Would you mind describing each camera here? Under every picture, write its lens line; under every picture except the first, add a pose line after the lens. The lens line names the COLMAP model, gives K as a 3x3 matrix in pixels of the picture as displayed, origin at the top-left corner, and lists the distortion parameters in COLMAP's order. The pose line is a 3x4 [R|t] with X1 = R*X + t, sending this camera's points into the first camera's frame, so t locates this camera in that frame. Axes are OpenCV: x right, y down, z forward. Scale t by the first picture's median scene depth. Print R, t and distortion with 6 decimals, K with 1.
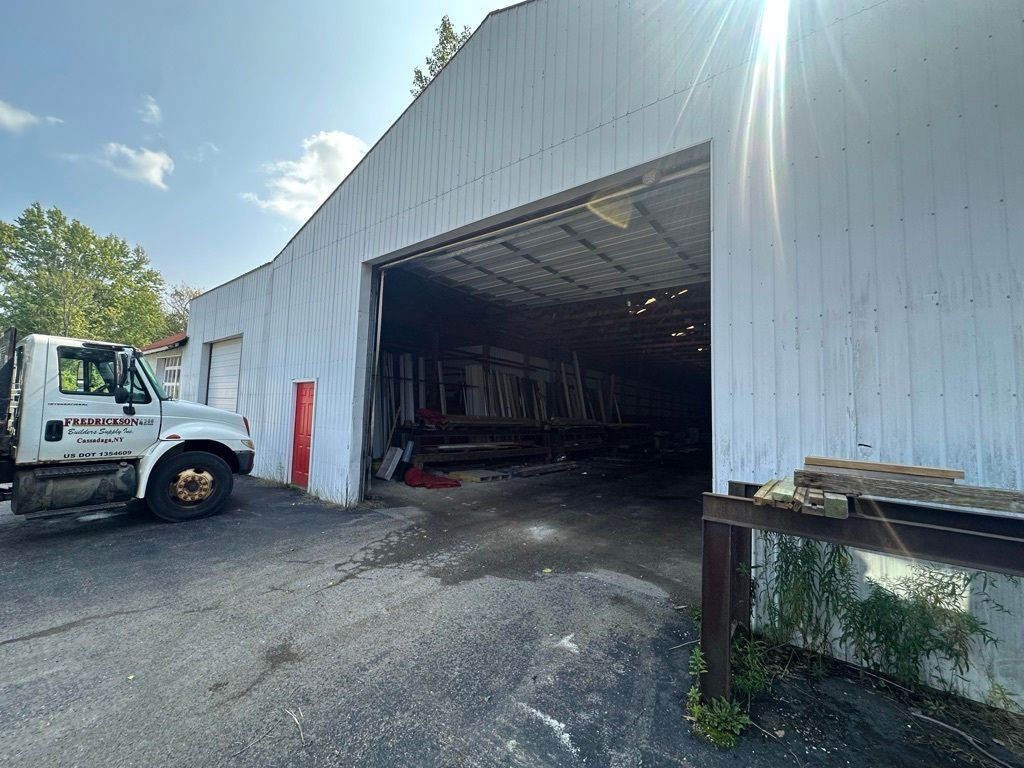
lens RADIAL K [[409.6, 0, 513.2], [0, 409.6, 384.8], [0, 0, 1]] dist [-0.013146, 0.002607]
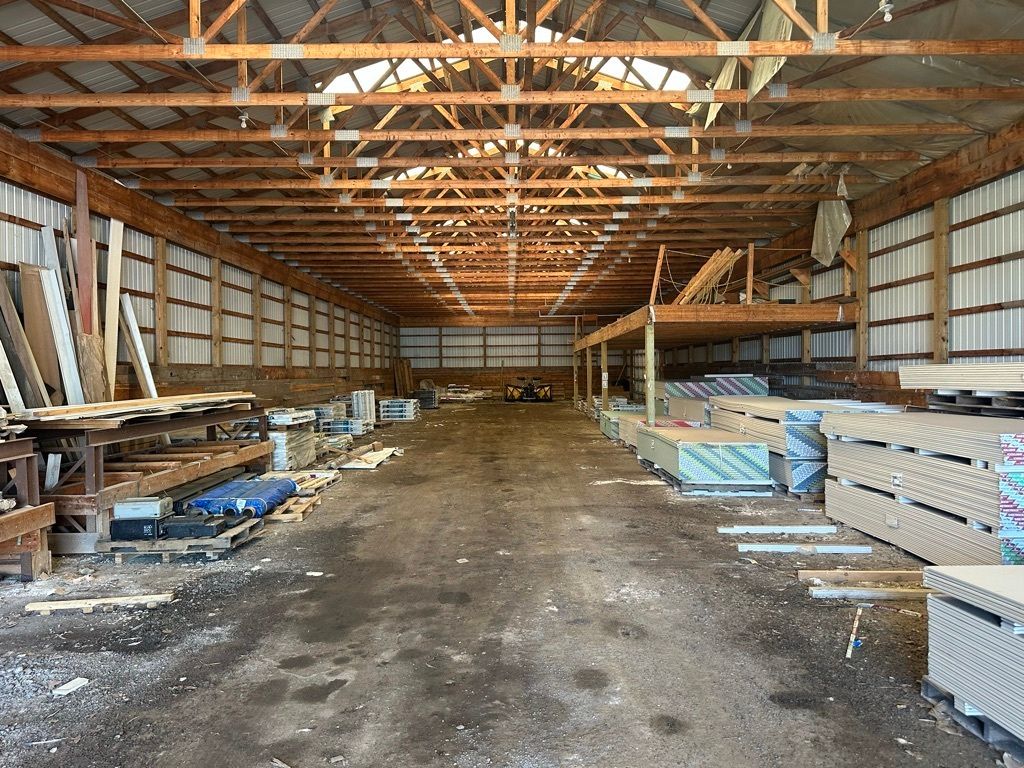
lens RADIAL K [[716.7, 0, 511.9], [0, 716.7, 383.9], [0, 0, 1]] dist [0.004406, 0.000860]
pose [[0.781944, -0.053084, 0.621085, 0.151968], [-0.003149, 0.996018, 0.089094, 0.041892], [-0.623341, -0.071622, 0.778663, 0.466156]]
